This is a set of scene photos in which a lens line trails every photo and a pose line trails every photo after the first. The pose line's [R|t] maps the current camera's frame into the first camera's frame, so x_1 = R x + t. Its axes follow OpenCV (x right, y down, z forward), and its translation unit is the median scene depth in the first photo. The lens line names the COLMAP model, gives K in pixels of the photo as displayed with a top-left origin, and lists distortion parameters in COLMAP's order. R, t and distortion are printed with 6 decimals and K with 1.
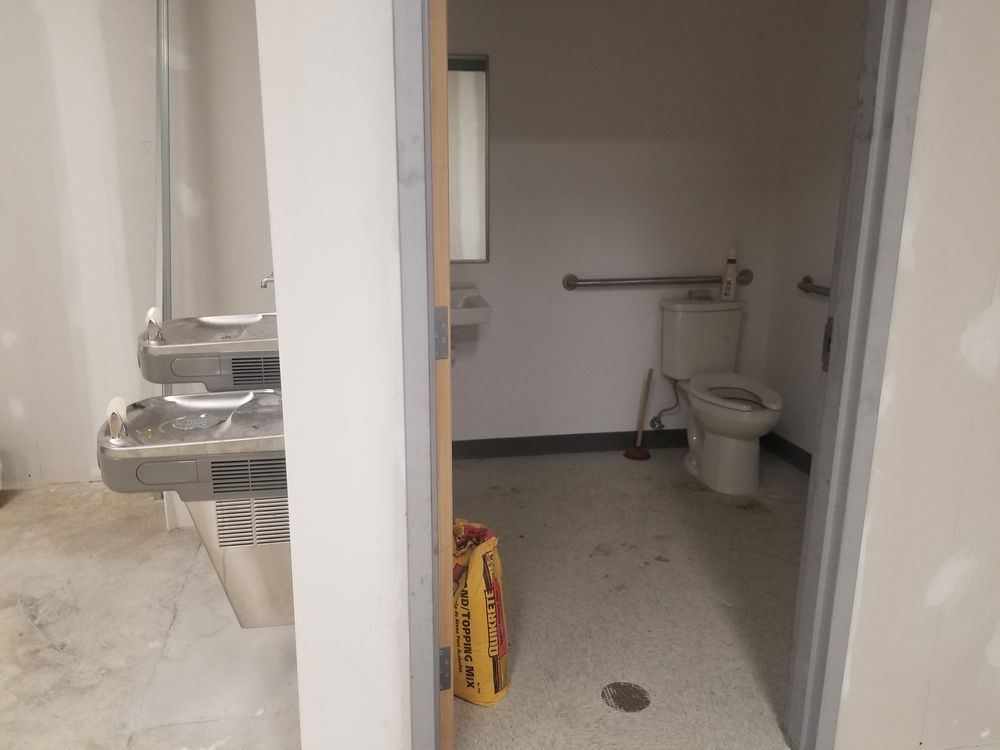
lens RADIAL K [[779.3, 0, 499.8], [0, 779.3, 377.0], [0, 0, 1]] dist [-0.032575, -0.004755]
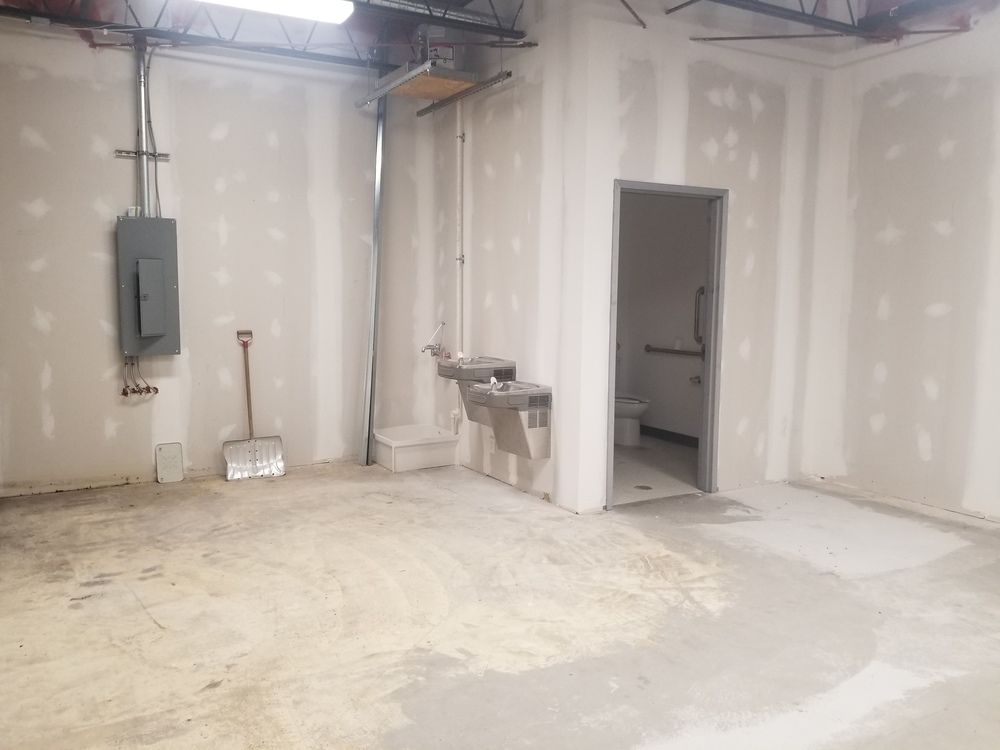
lens RADIAL K [[779.3, 0, 498.7], [0, 779.3, 373.9], [0, 0, 1]] dist [-0.032575, -0.004755]
pose [[0.938919, -0.030477, 0.342785, -1.432042], [0.078317, 0.988857, -0.126600, 0.374445], [-0.335107, 0.145714, 0.930844, -1.653561]]
